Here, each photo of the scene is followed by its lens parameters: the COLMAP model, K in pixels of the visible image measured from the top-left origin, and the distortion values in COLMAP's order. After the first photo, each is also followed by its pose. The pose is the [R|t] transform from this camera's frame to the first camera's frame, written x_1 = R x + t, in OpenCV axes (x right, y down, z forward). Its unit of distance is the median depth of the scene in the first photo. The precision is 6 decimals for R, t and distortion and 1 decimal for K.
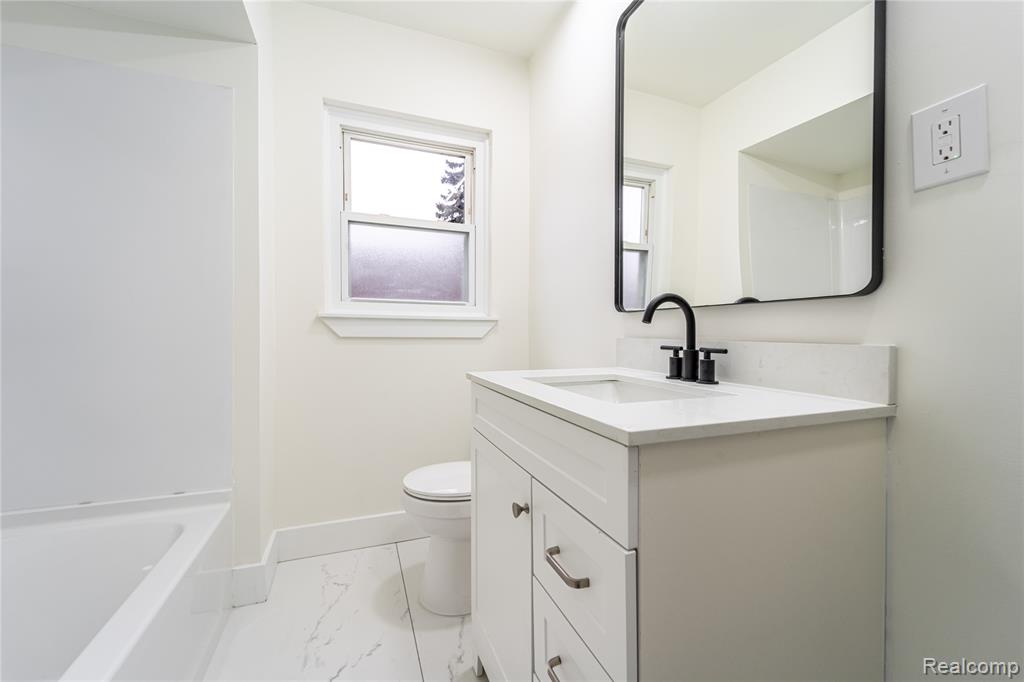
lens RADIAL K [[414.1, 0, 508.8], [0, 414.1, 338.8], [0, 0, 1]] dist [0.002226, 0.000089]
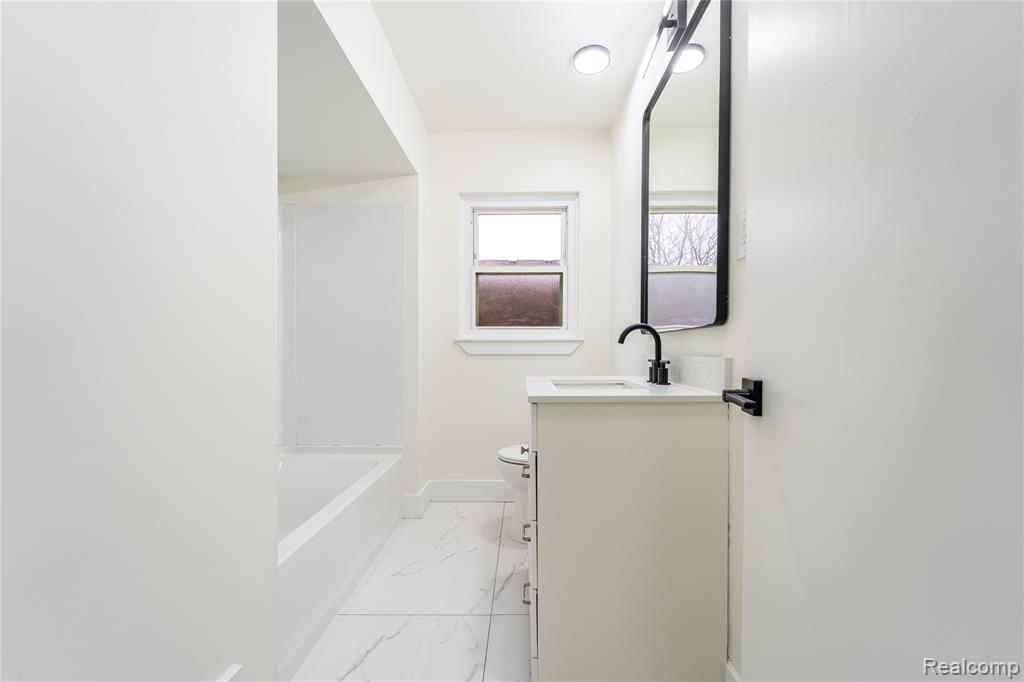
lens RADIAL K [[427.8, 0, 513.4], [0, 427.8, 345.5], [0, 0, 1]] dist [-0.000030, 0.000045]
pose [[0.923563, -0.013644, -0.383203, 0.393060], [0.004045, 0.999658, -0.025845, 0.005108], [0.383425, 0.022319, 0.923302, -0.410848]]
